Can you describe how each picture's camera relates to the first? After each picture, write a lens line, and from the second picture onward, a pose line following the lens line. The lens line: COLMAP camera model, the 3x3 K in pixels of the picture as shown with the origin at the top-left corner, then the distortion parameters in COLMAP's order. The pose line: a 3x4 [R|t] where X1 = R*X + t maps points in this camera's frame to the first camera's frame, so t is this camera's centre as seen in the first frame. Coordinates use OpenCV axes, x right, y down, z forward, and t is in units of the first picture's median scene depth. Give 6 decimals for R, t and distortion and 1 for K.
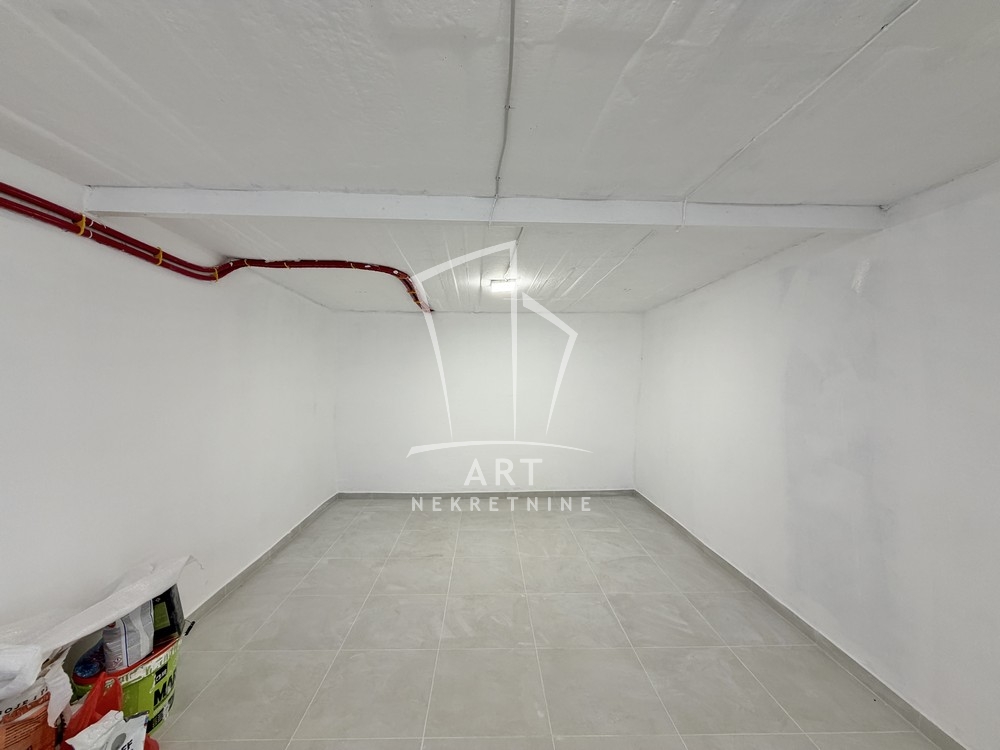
lens RADIAL K [[399.0, 0, 496.6], [0, 399.0, 378.2], [0, 0, 1]] dist [-0.001964, 0.000276]
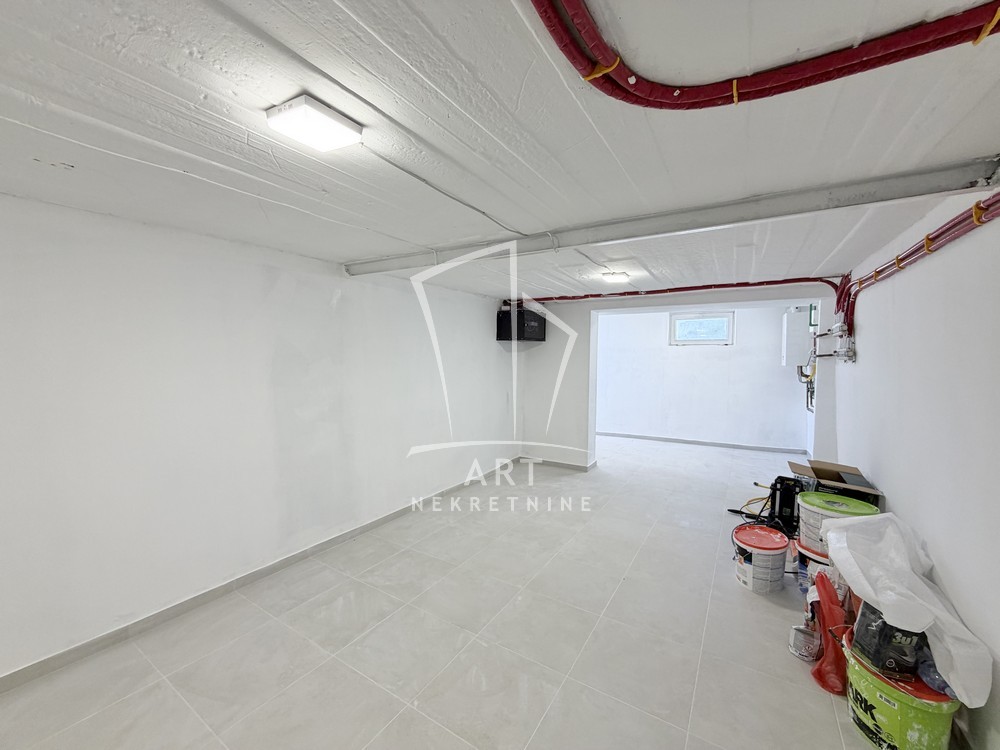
lens RADIAL K [[399.0, 0, 498.0], [0, 399.0, 369.5], [0, 0, 1]] dist [-0.001964, 0.000276]
pose [[-0.830602, -0.031334, 0.555985, -0.457388], [-0.007077, 0.998929, 0.045725, -0.044430], [-0.556822, 0.034045, -0.829934, 1.676470]]
